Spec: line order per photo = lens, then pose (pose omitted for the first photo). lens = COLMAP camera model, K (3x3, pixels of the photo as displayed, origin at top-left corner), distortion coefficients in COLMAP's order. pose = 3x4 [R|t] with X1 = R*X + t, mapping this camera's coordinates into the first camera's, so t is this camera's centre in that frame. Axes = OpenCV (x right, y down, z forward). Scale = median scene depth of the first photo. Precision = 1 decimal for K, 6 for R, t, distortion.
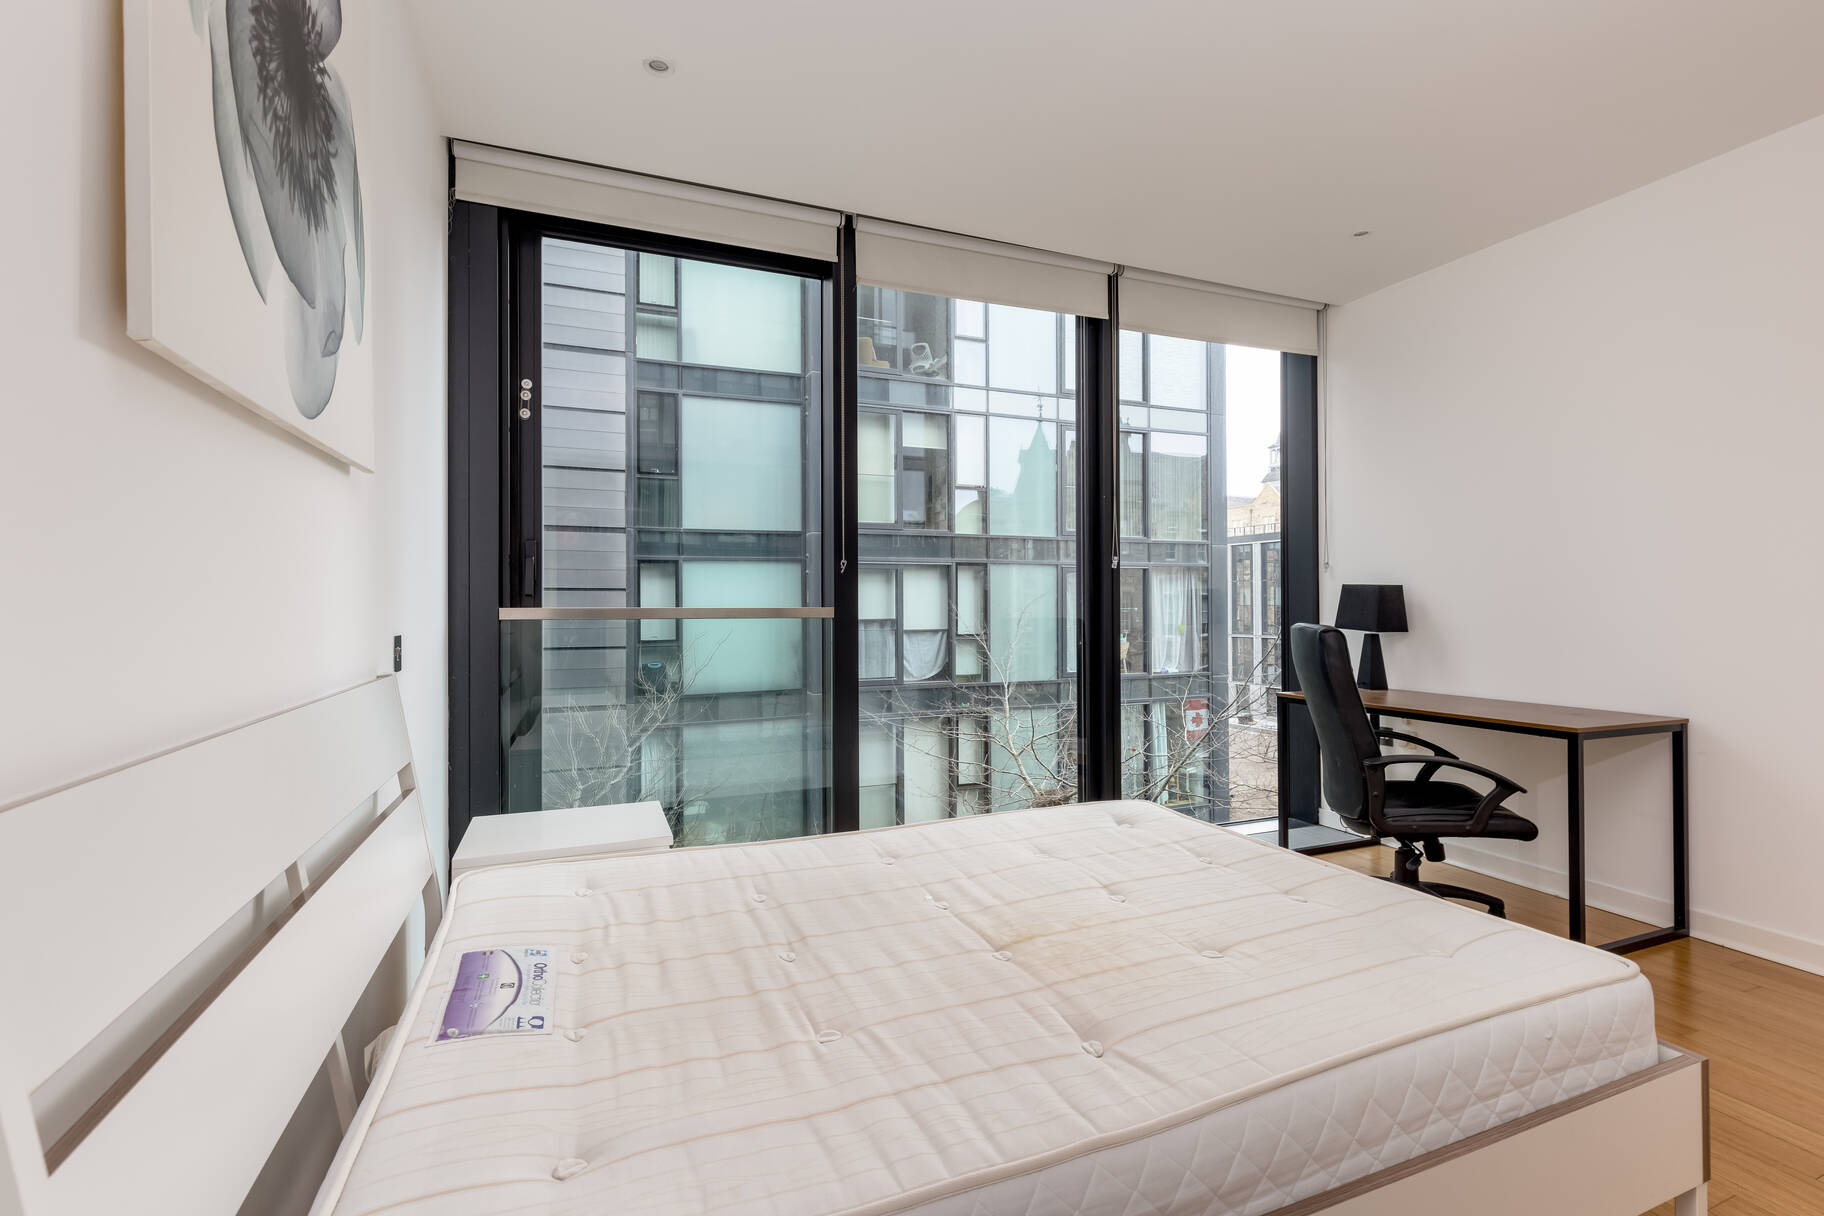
lens RADIAL K [[824.1, 0, 930.0], [0, 824.1, 603.3], [0, 0, 1]] dist [0.005178, -0.000076]
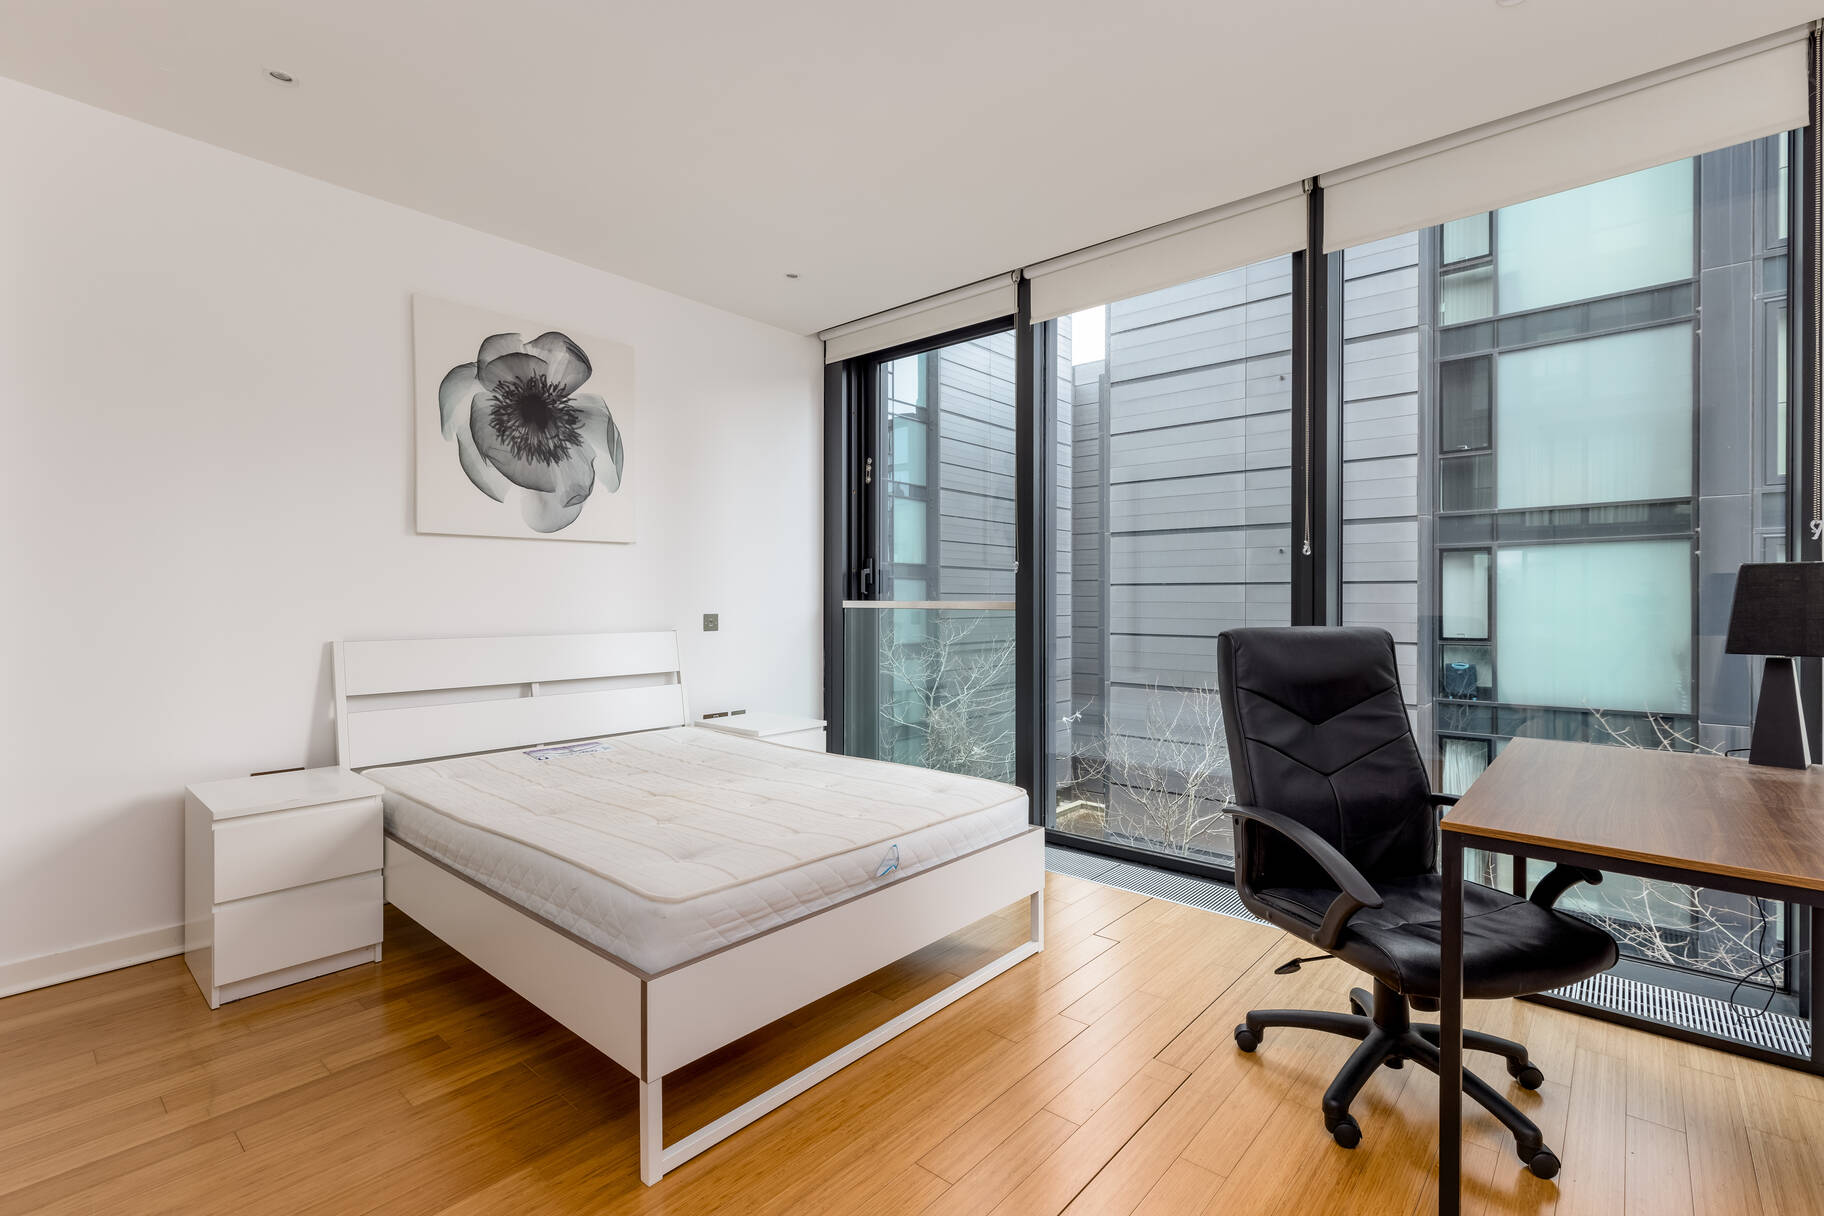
lens RADIAL K [[824.1, 0, 922.1], [0, 824.1, 603.0], [0, 0, 1]] dist [0.005178, -0.000076]
pose [[0.442583, 0.007092, -0.896700, 0.209531], [0.000756, 0.999965, 0.008282, -0.000727], [0.896727, -0.004344, 0.442562, 0.080952]]
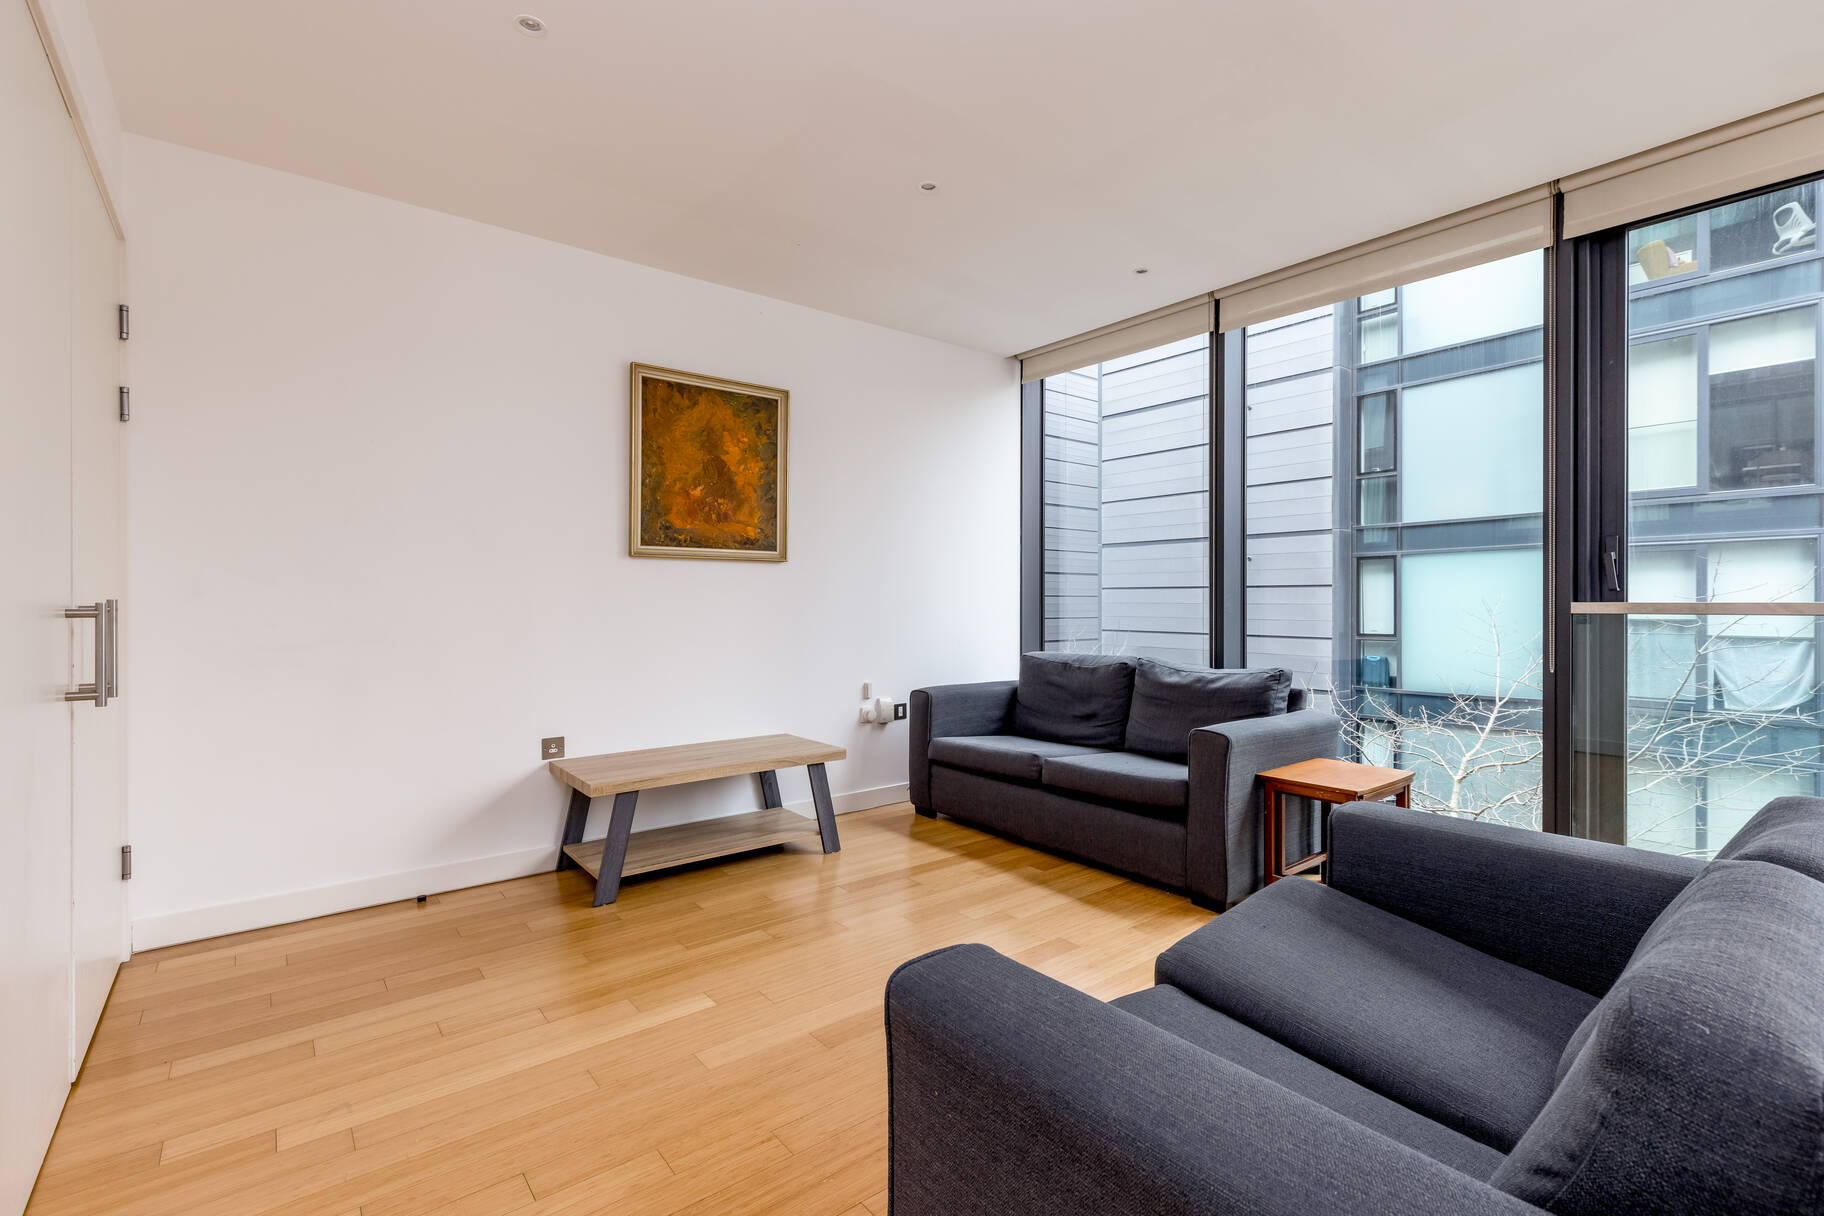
lens RADIAL K [[824.1, 0, 923.7], [0, 824.1, 605.0], [0, 0, 1]] dist [0.005178, -0.000076]
pose [[0.283962, 0.007611, -0.958805, 0.497175], [-0.000402, 0.999969, 0.007819, 0.000711], [0.958836, -0.001835, 0.283956, 0.165251]]
